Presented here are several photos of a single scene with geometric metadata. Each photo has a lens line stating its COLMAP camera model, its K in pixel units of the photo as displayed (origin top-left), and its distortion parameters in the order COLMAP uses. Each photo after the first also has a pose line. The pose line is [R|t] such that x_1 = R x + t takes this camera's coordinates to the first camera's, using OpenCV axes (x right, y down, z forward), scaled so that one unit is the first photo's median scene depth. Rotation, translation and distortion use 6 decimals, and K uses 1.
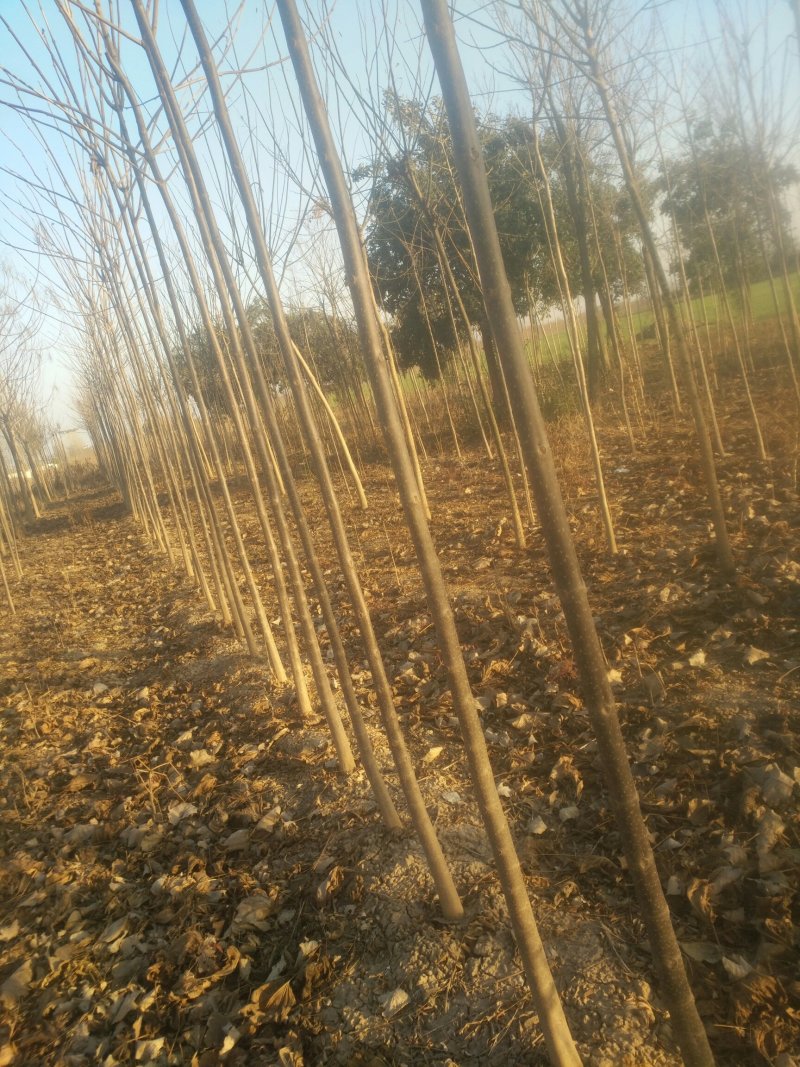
lens RADIAL K [[894.7, 0, 398.5], [0, 894.7, 539.2], [0, 0, 1]] dist [0.003595, 0.027671]
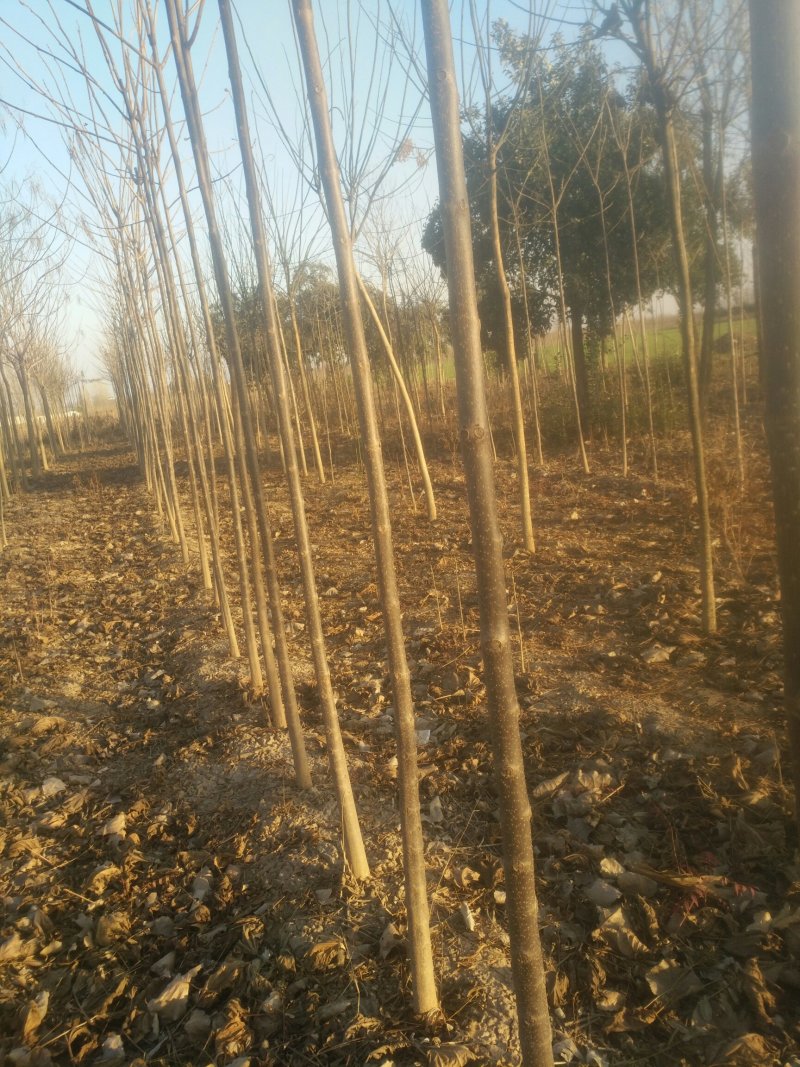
lens RADIAL K [[894.7, 0, 399.1], [0, 894.7, 531.3], [0, 0, 1]] dist [0.003595, 0.027671]
pose [[0.993448, 0.113663, -0.011916, -0.099275], [-0.113561, 0.993491, 0.008910, -0.048366], [0.012852, -0.007498, 0.999889, 0.358645]]
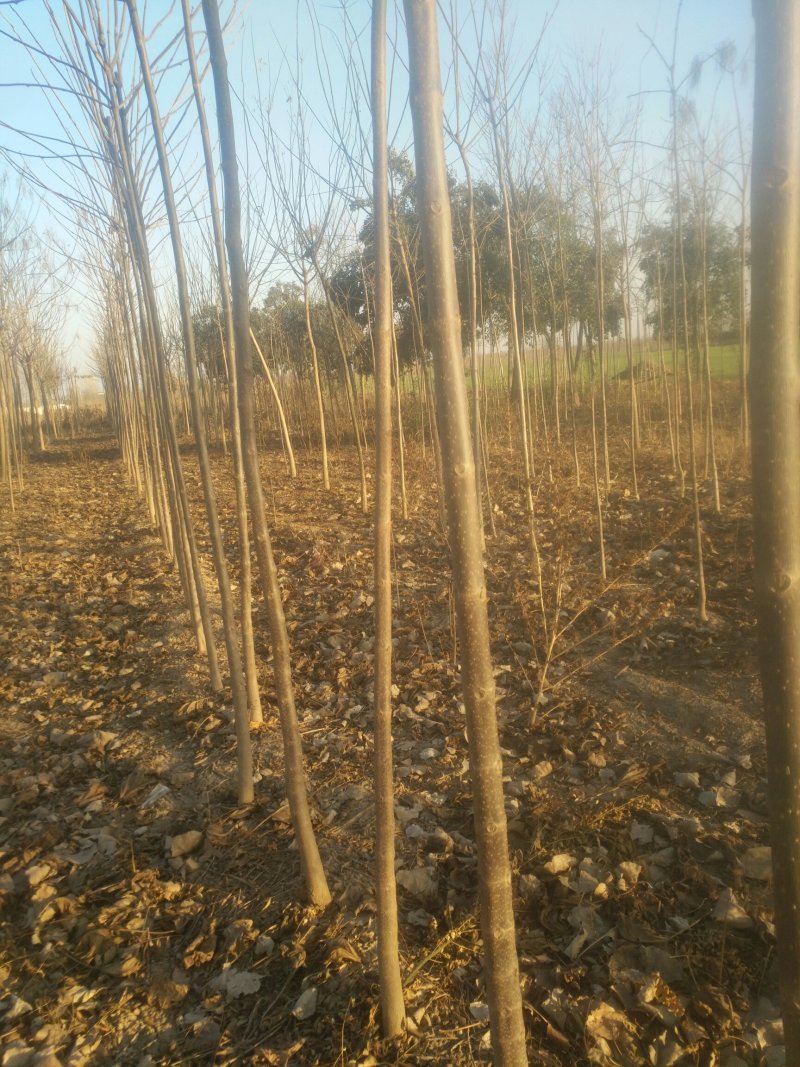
lens RADIAL K [[894.7, 0, 402.0], [0, 894.7, 537.6], [0, 0, 1]] dist [0.003595, 0.027671]
pose [[0.987450, 0.157779, 0.006967, 0.218567], [-0.157803, 0.987466, 0.003058, 0.041970], [-0.006397, -0.004119, 0.999971, -0.532869]]
